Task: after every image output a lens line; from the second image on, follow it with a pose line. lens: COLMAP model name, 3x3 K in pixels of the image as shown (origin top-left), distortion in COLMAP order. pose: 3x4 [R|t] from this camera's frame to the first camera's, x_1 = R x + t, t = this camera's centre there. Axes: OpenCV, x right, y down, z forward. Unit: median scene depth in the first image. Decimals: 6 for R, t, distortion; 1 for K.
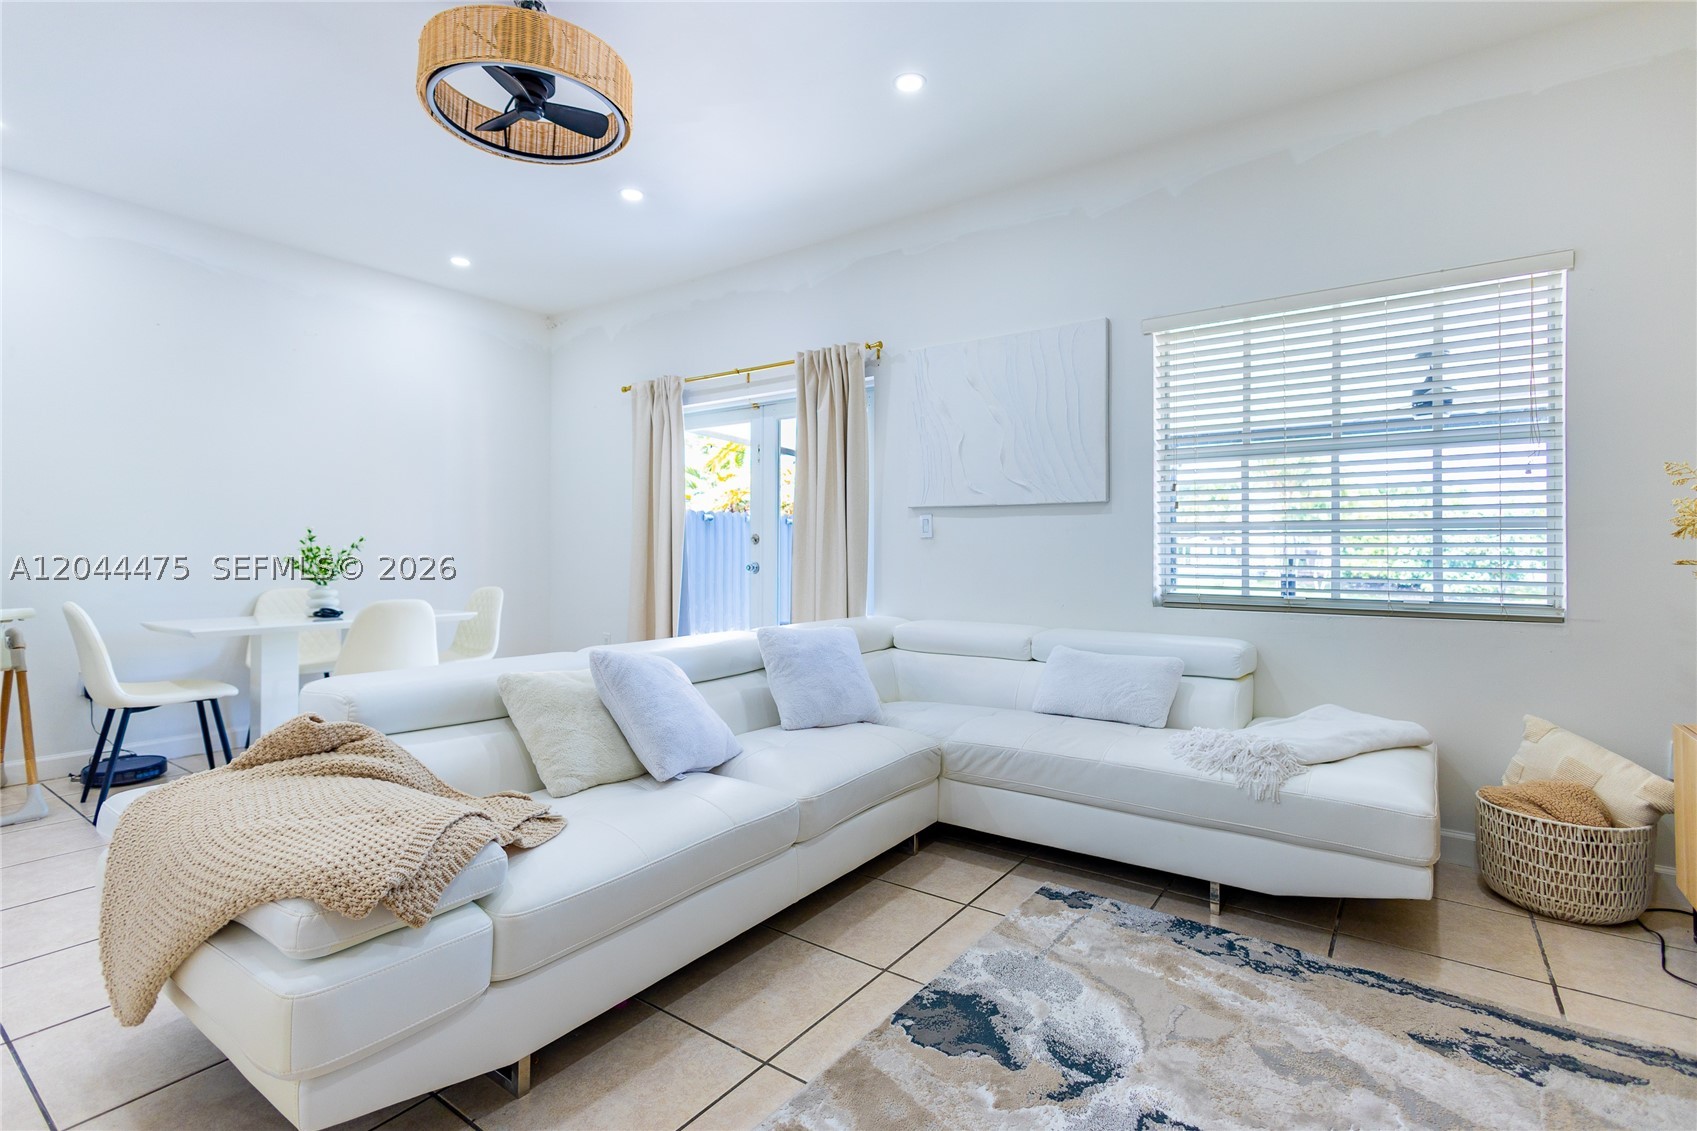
lens RADIAL K [[791.7, 0, 847.4], [0, 791.7, 549.3], [0, 0, 1]] dist [0.000233, 0.000109]
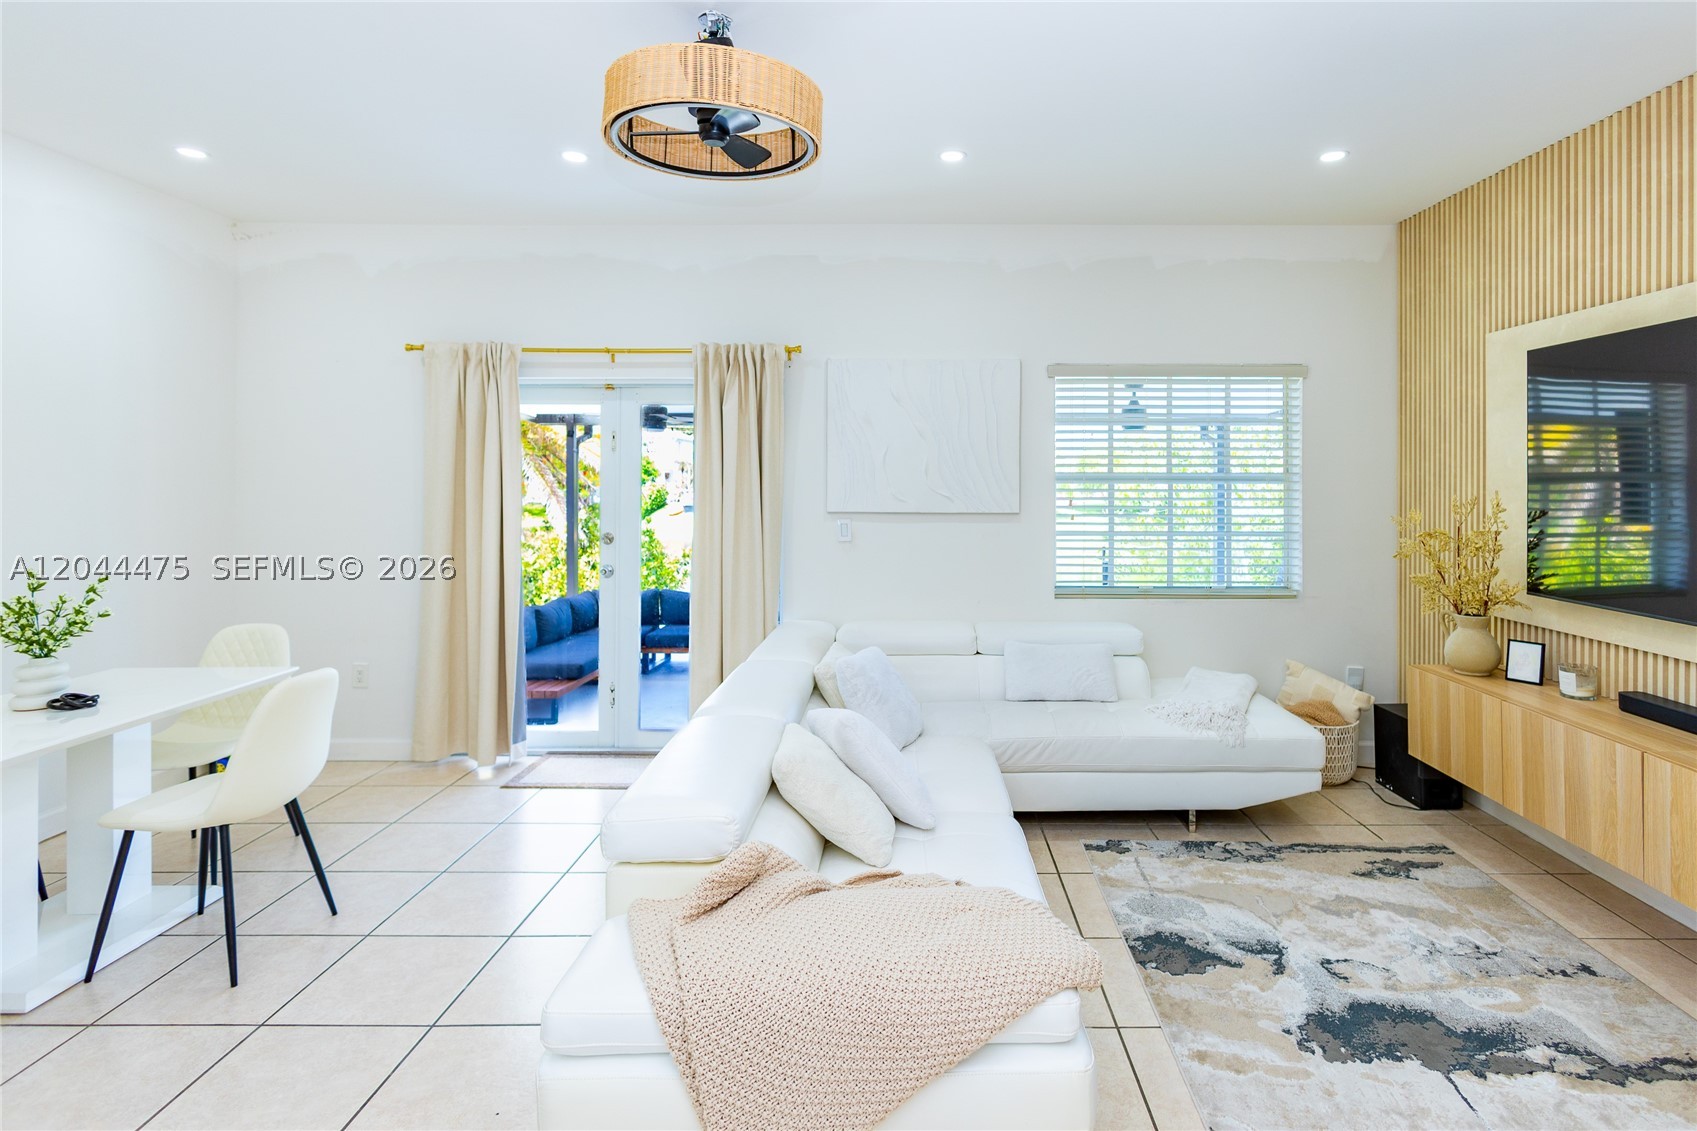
lens RADIAL K [[872.6, 0, 912.1], [0, 872.6, 477.8], [0, 0, 1]] dist [-0.000951, -0.000554]
pose [[0.809149, 0.002287, 0.587599, -0.906289], [-0.002110, 0.999997, -0.000985, -0.175911], [-0.587600, -0.000443, 0.809152, 0.045987]]
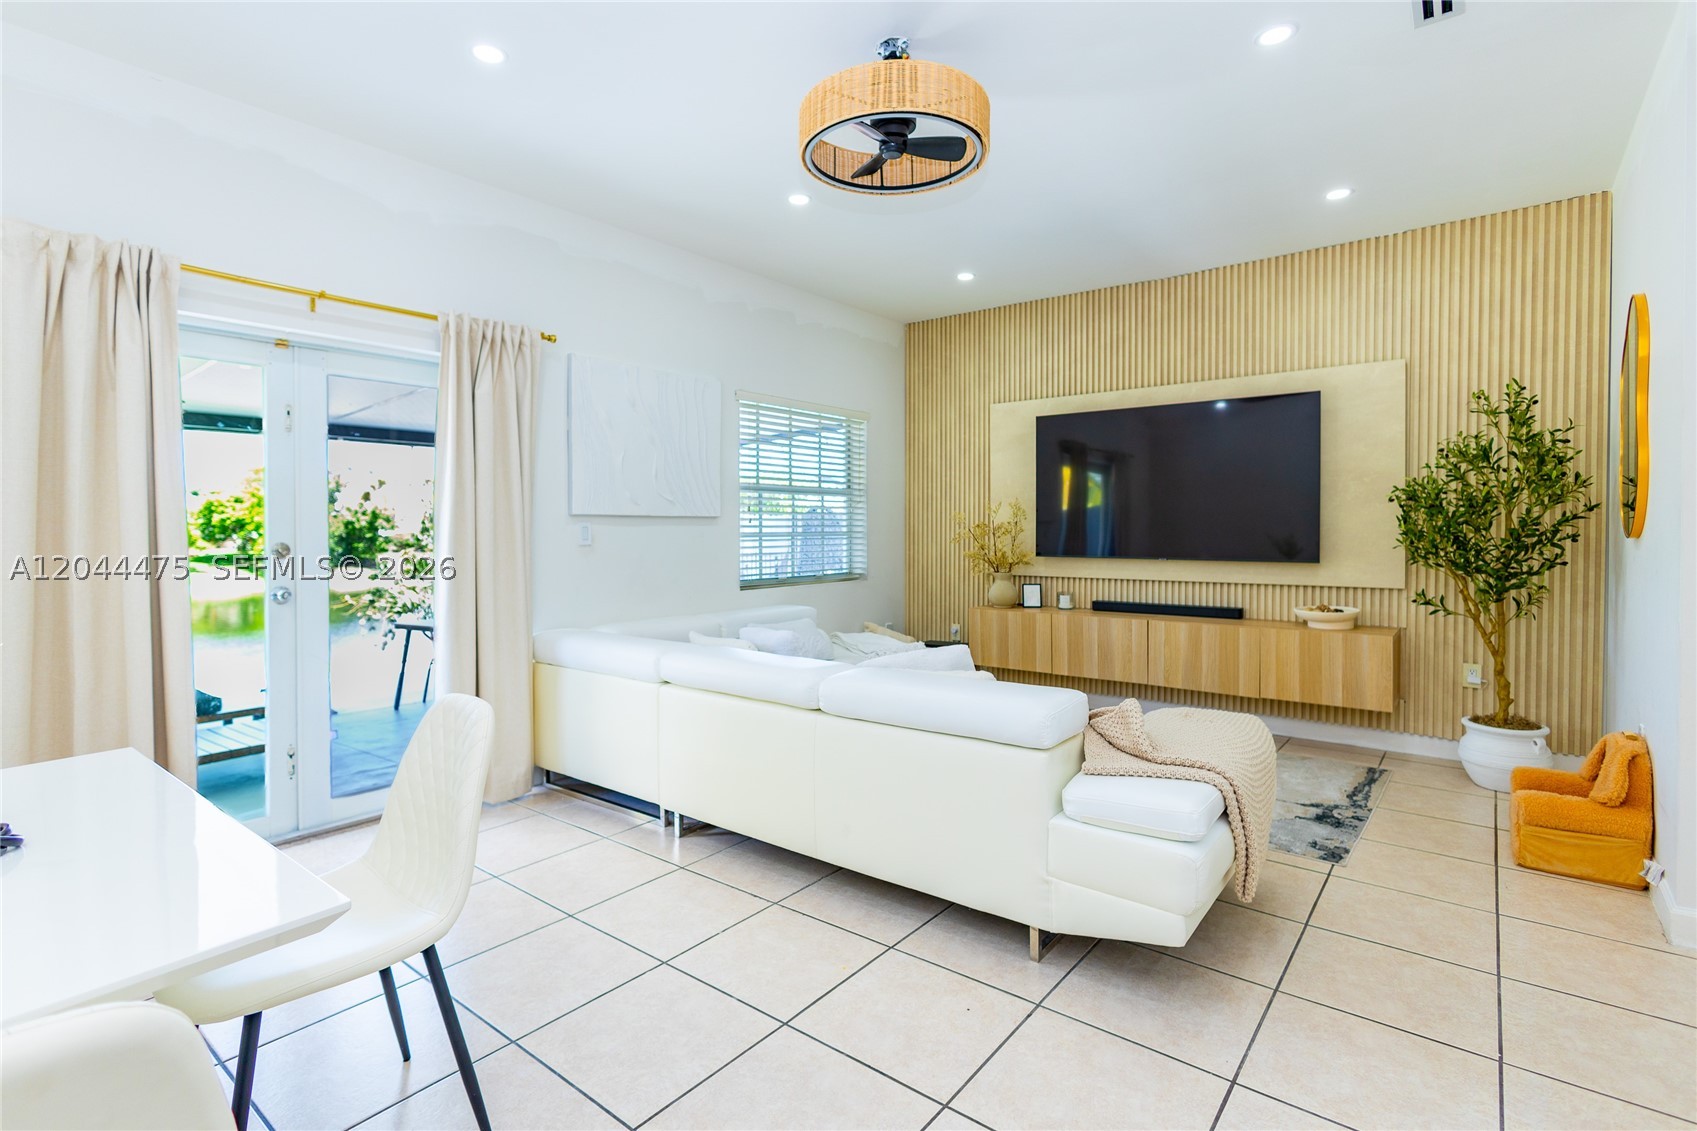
lens RADIAL K [[814.3, 0, 845.1], [0, 814.3, 533.4], [0, 0, 1]] dist [-0.000612, 0.000085]
pose [[0.044870, -0.007655, 0.998964, -1.659145], [0.004912, 0.999960, 0.007442, -0.065368], [-0.998981, 0.004573, 0.044906, 1.135756]]
